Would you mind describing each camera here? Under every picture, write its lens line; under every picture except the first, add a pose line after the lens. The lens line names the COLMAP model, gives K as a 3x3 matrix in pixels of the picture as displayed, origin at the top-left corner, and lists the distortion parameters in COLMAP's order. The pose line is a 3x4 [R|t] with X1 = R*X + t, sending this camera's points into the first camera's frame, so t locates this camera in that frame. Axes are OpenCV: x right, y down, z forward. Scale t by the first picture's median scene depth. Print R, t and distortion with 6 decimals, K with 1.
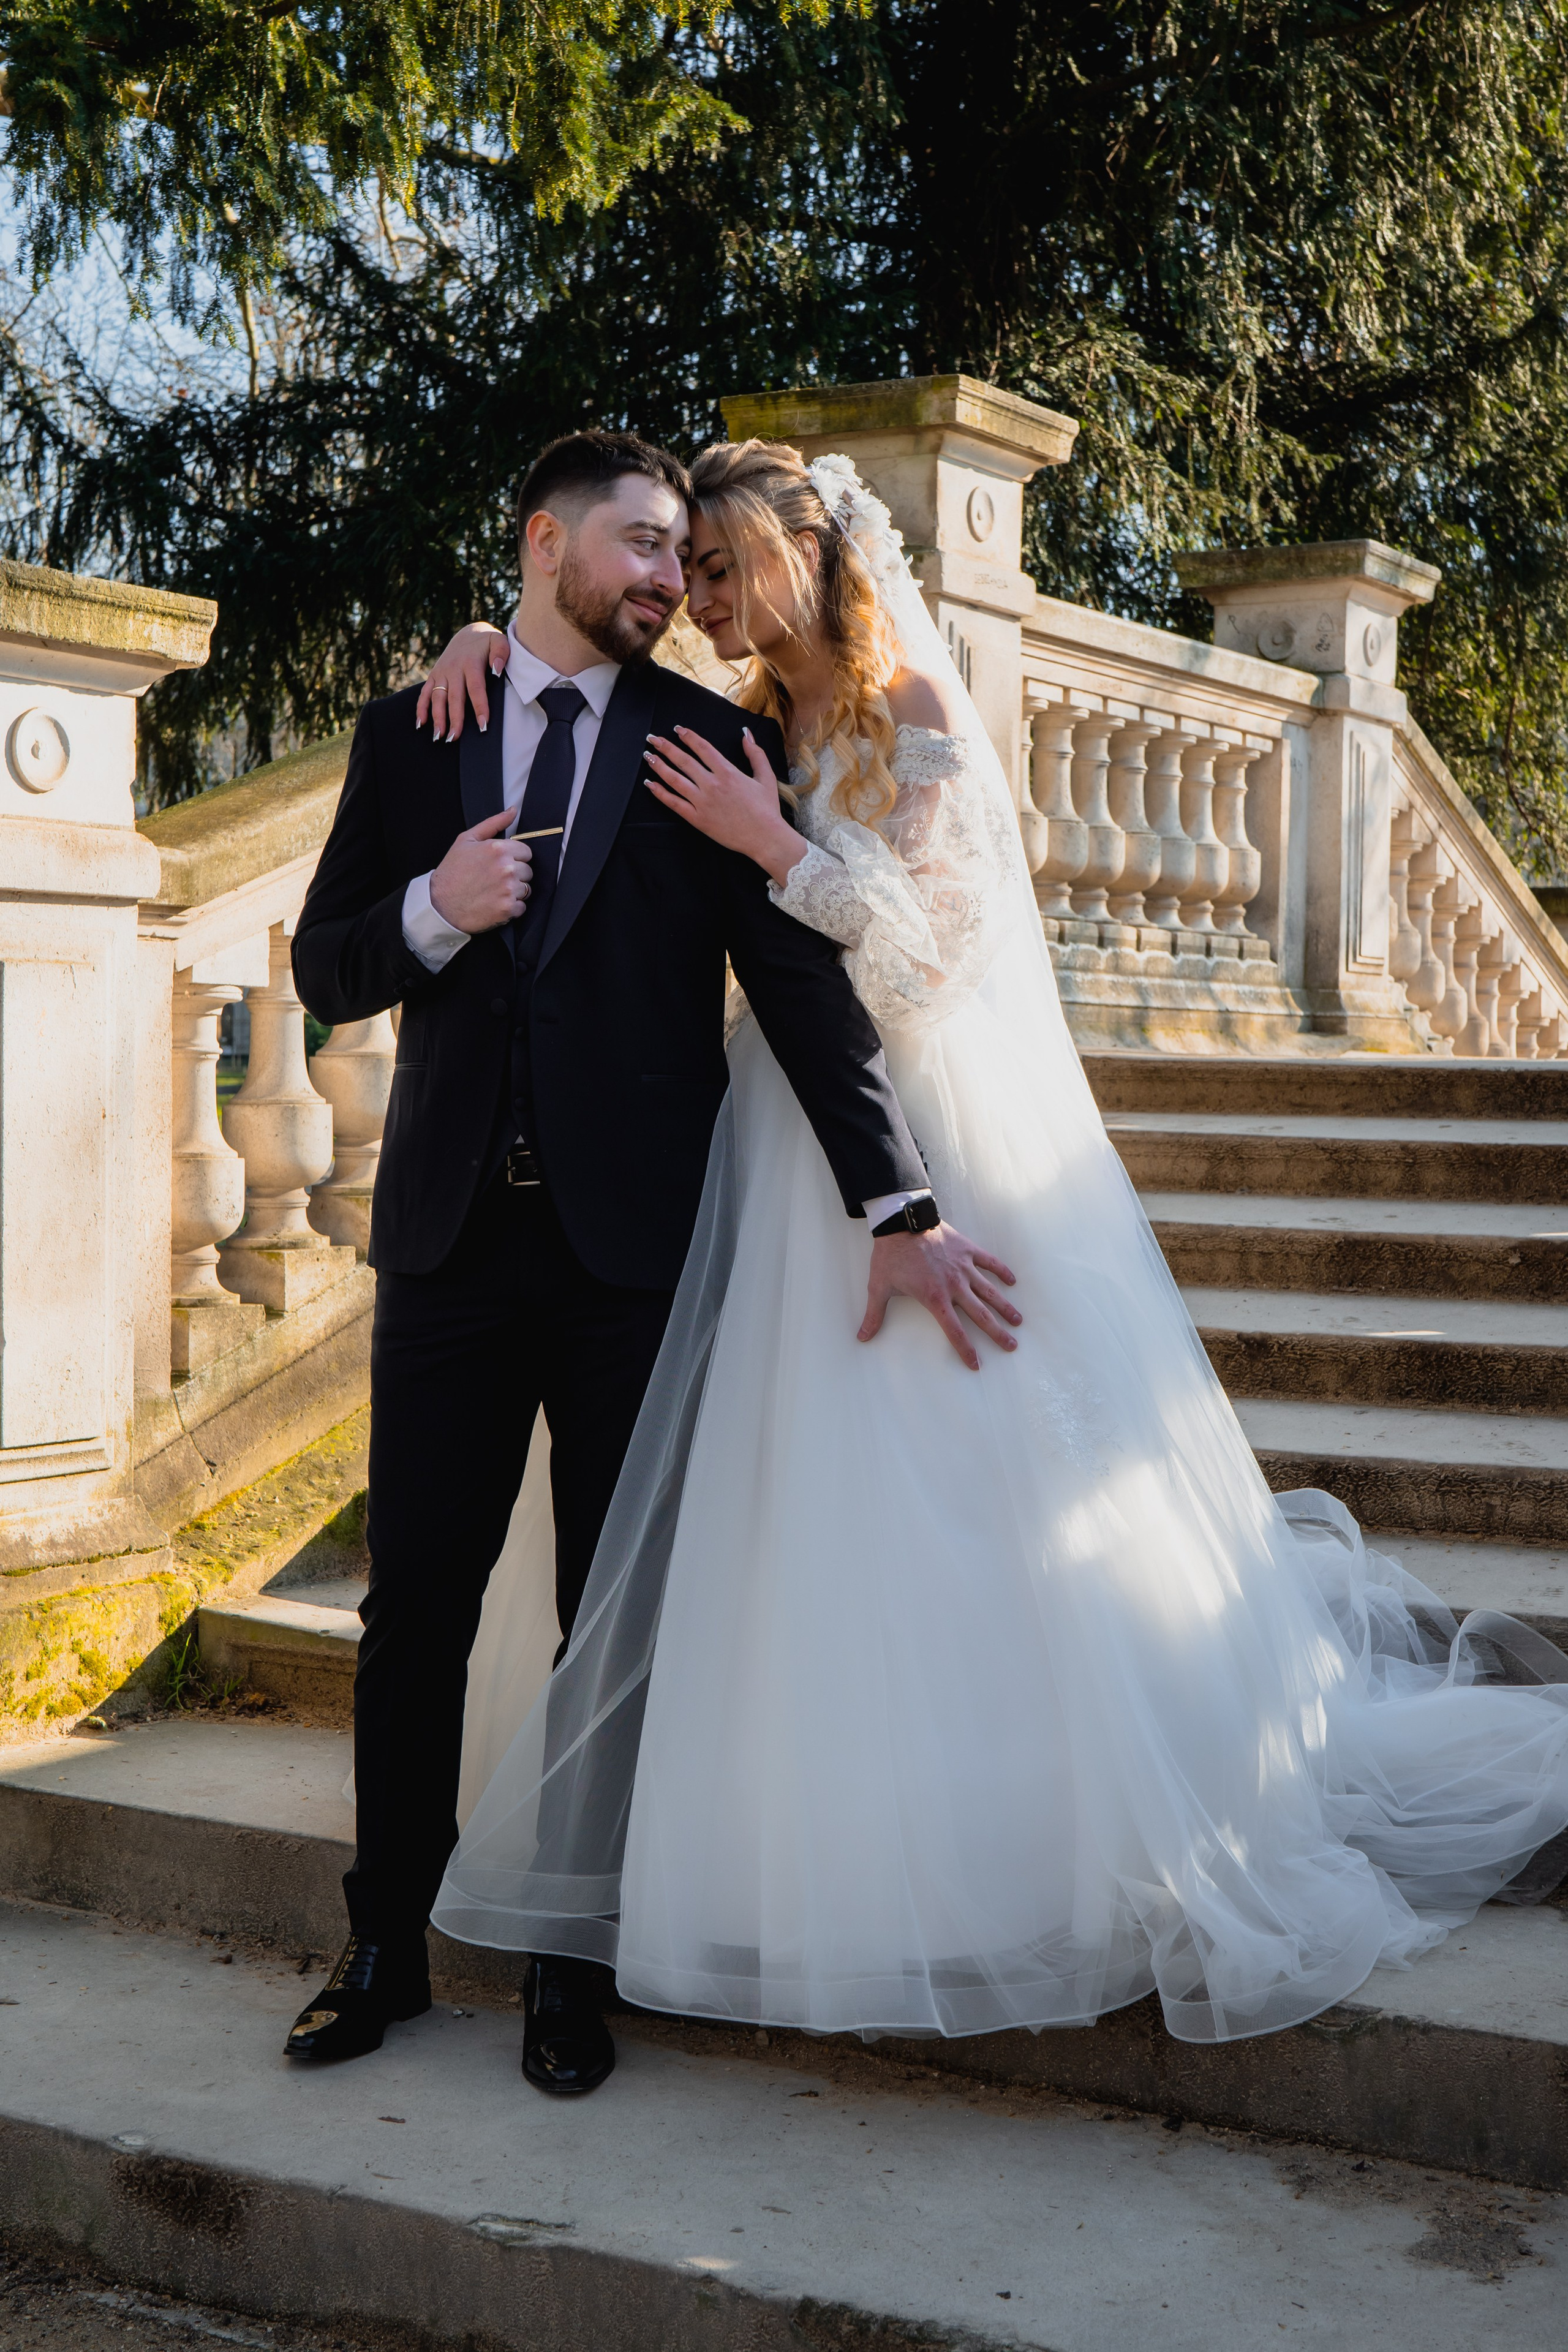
lens RADIAL K [[3301.1, 0, 783.8], [0, 3301.1, 1167.8], [0, 0, 1]] dist [0.005440, 0.000000]
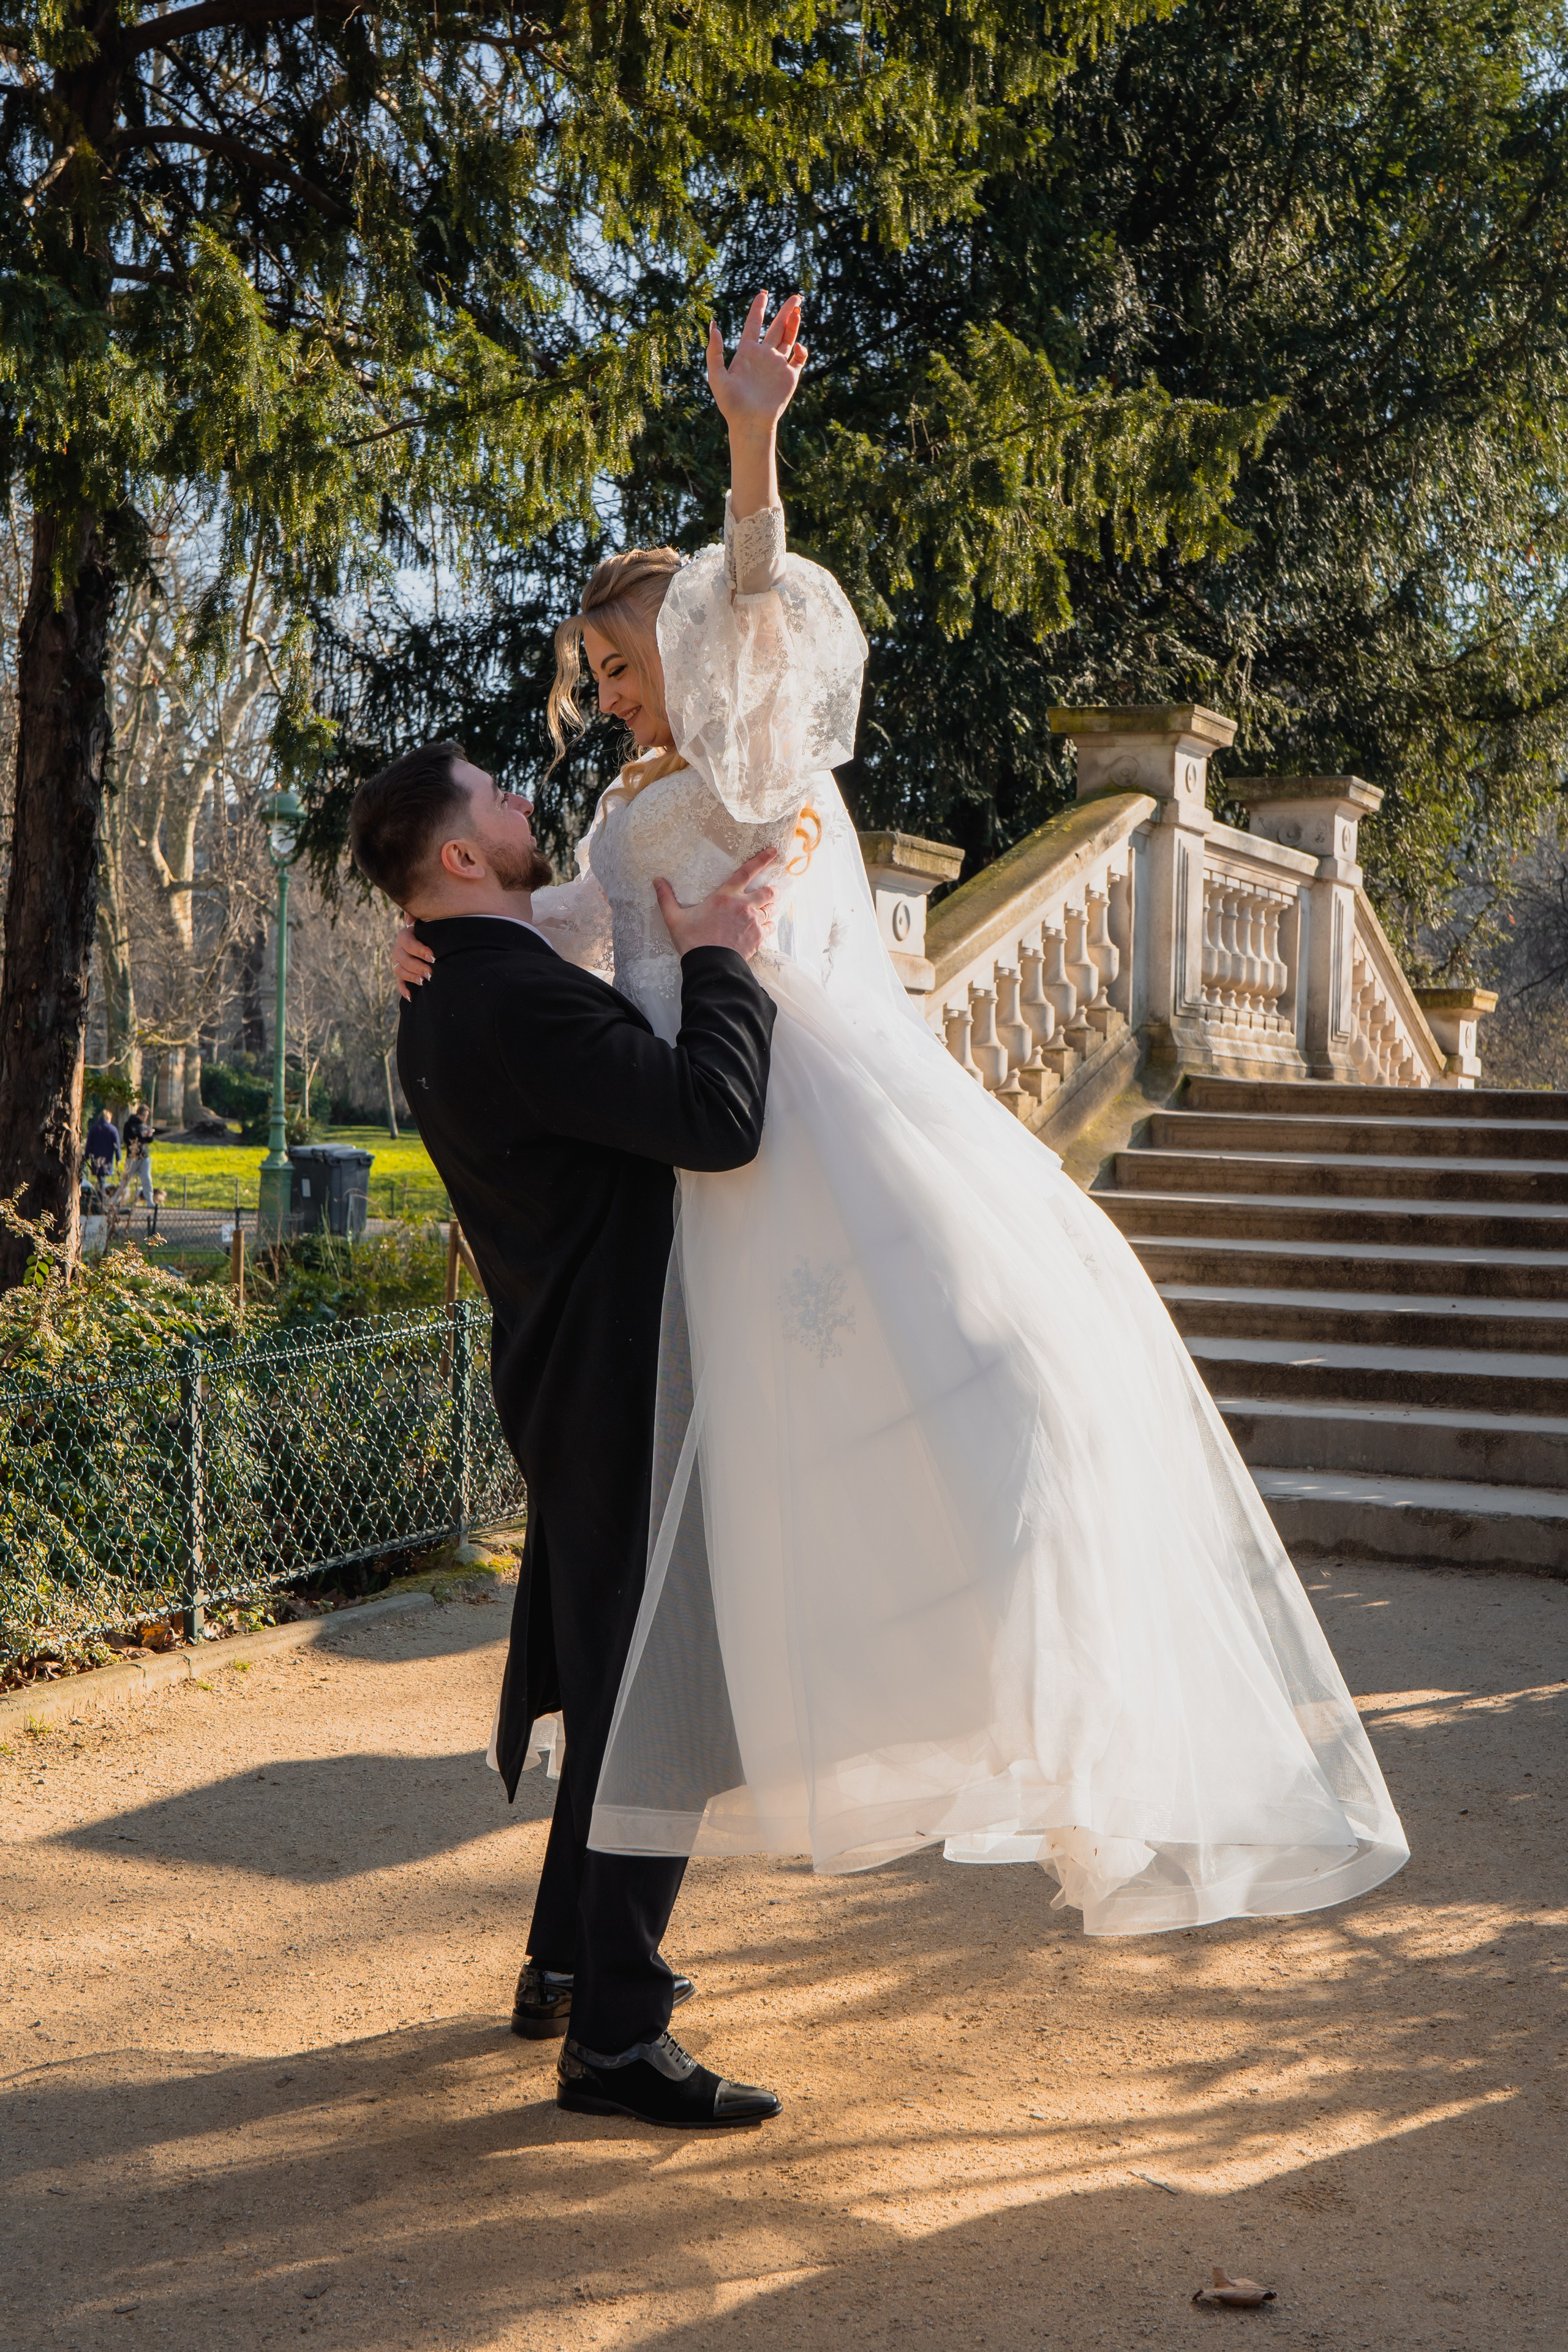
lens RADIAL K [[3301.1, 0, 742.6], [0, 3301.1, 1159.4], [0, 0, 1]] dist [0.005440, 0.000000]
pose [[0.994360, 0.017489, 0.104609, -0.447792], [-0.015038, 0.999595, -0.024171, 0.066399], [-0.104989, 0.022462, 0.994220, -0.907620]]
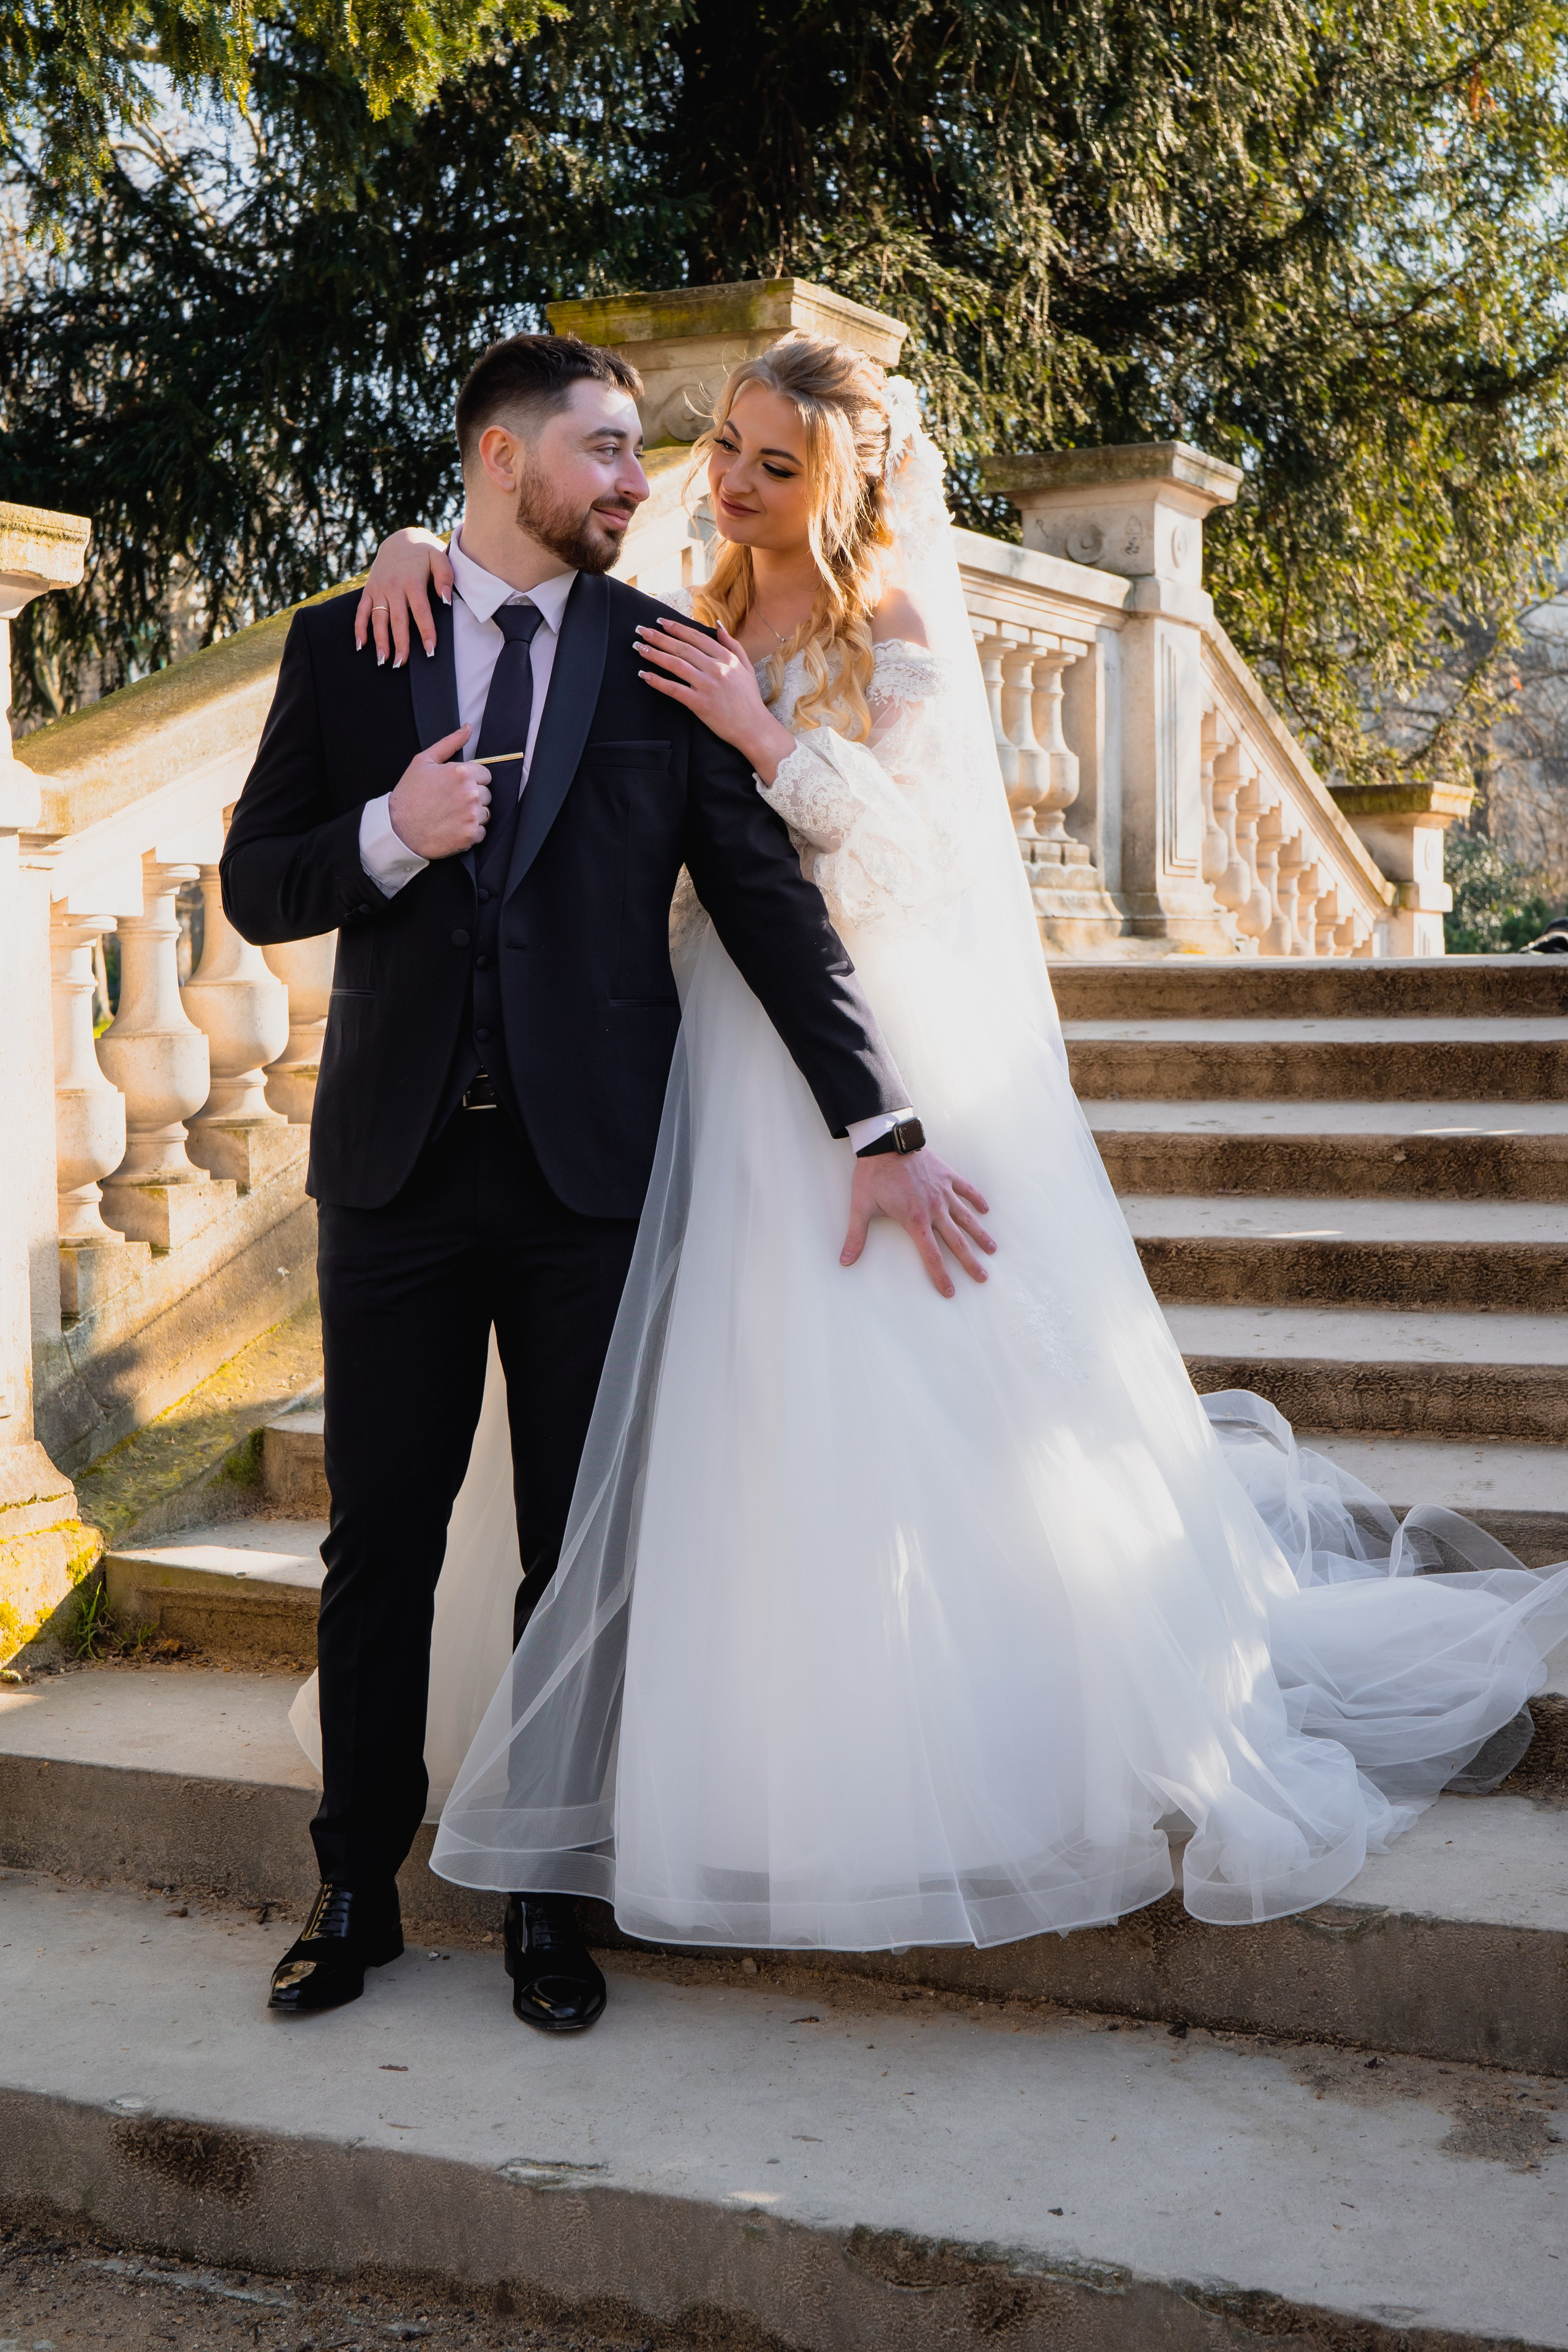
lens RADIAL K [[3301.1, 0, 785.6], [0, 3301.1, 1173.6], [0, 0, 1]] dist [0.005440, 0.000000]
pose [[0.996146, -0.031005, 0.082042, -0.045814], [0.028704, 0.999165, 0.029086, -0.001685], [-0.082875, -0.026619, 0.996204, 0.011653]]
